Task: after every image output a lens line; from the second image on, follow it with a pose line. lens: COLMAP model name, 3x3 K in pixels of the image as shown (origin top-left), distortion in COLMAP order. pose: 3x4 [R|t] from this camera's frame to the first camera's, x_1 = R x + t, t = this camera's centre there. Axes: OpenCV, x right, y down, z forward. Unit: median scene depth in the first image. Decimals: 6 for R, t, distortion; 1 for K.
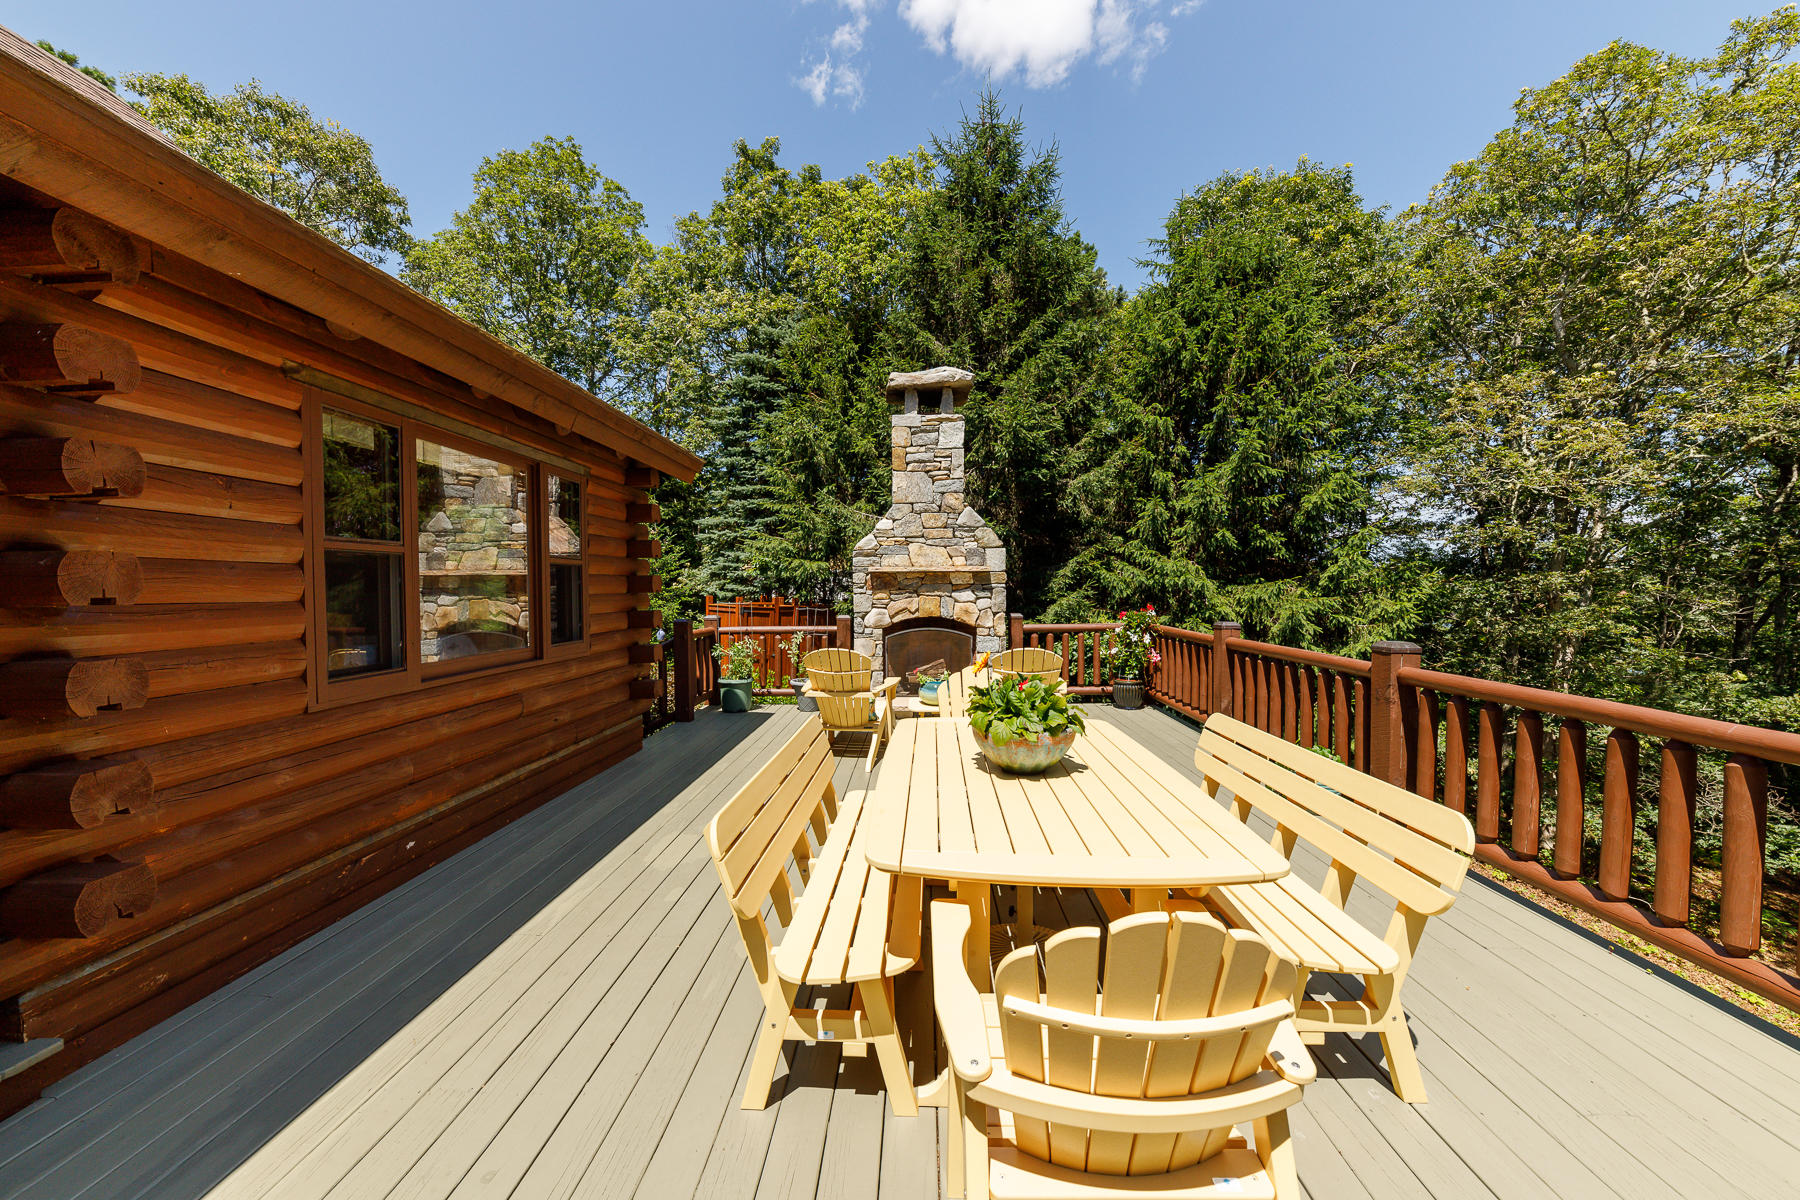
lens RADIAL K [[663.8, 0, 900.0], [0, 663.8, 600.0], [0, 0, 1]] dist [-0.000900, -0.000037]
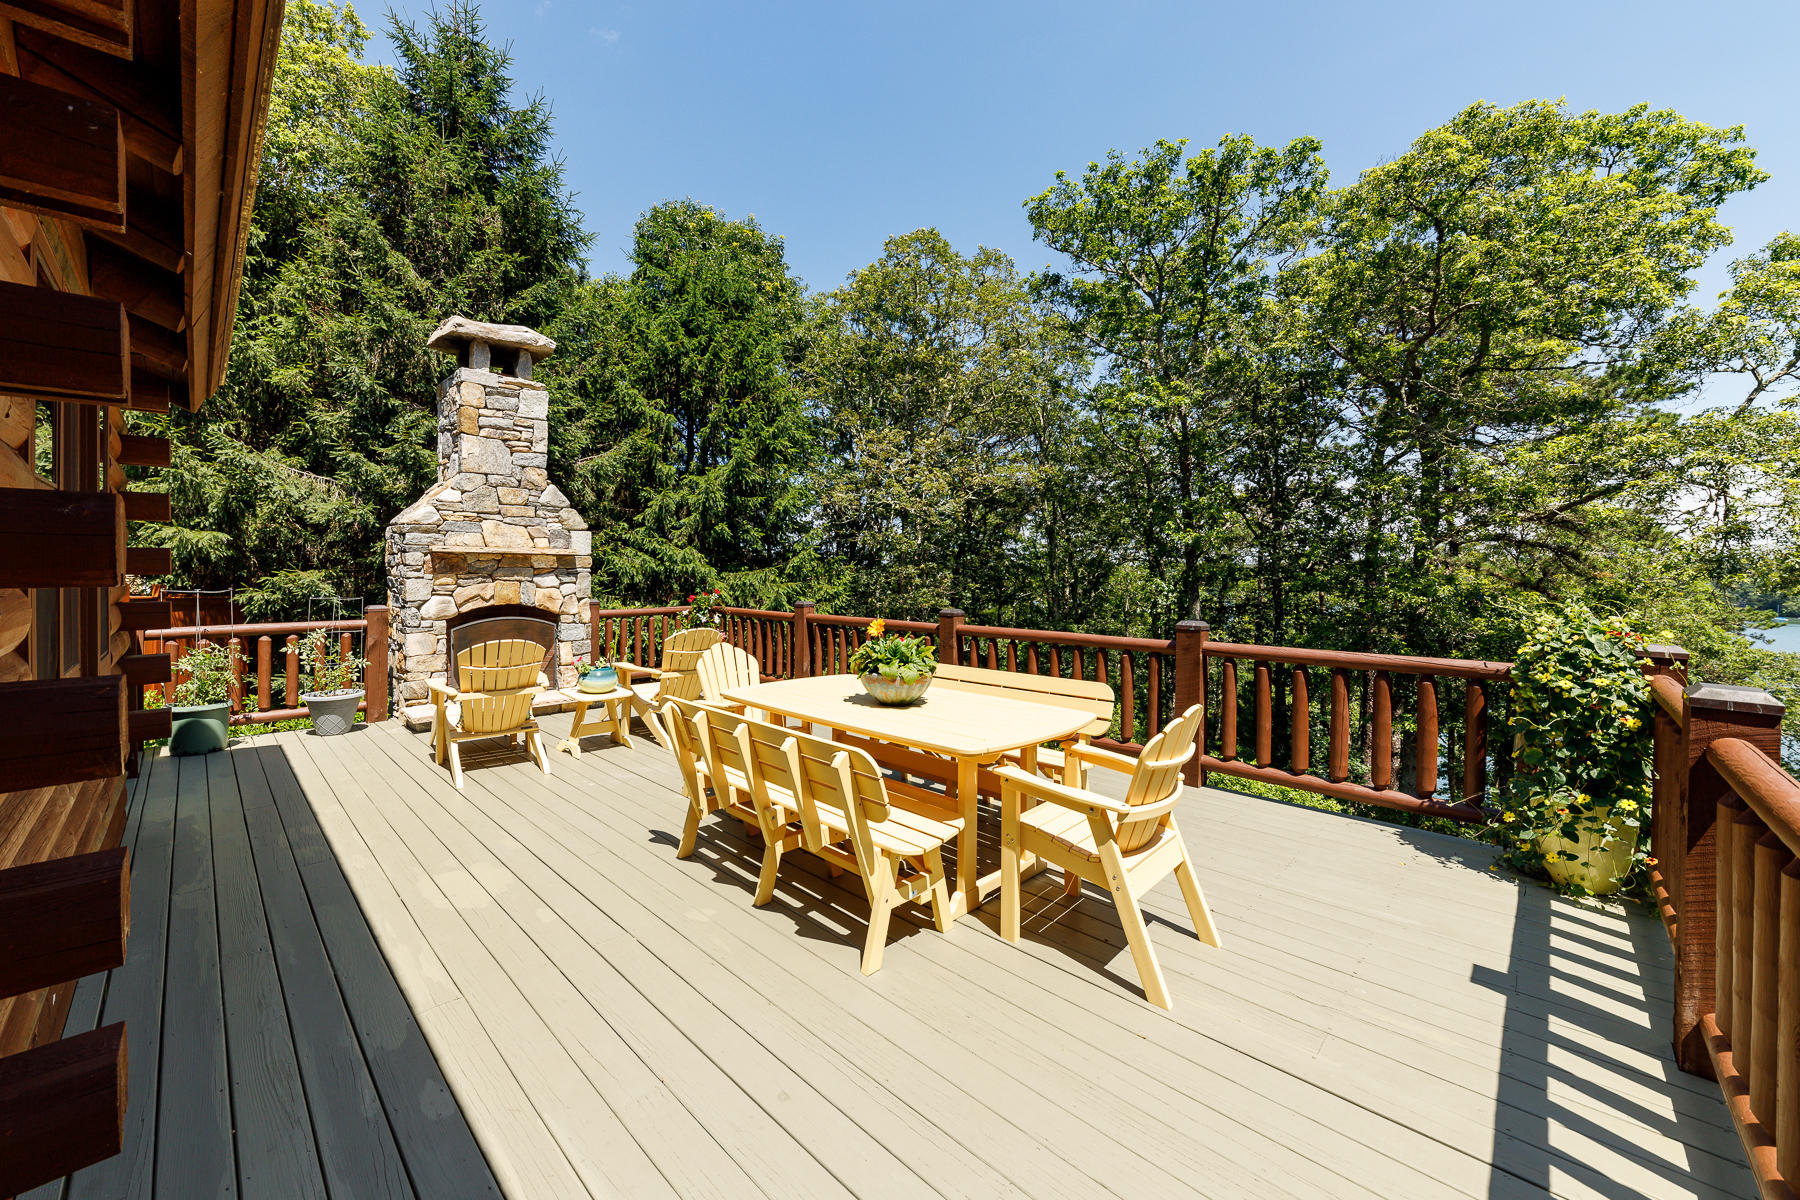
lens RADIAL K [[671.1, 0, 894.6], [0, 671.1, 578.8], [0, 0, 1]] dist [0.000613, 0.000146]
pose [[0.661937, 0.003114, 0.749553, -0.280337], [0.005231, 0.999948, -0.008773, 0.001579], [-0.749541, 0.009728, 0.661886, 0.021135]]
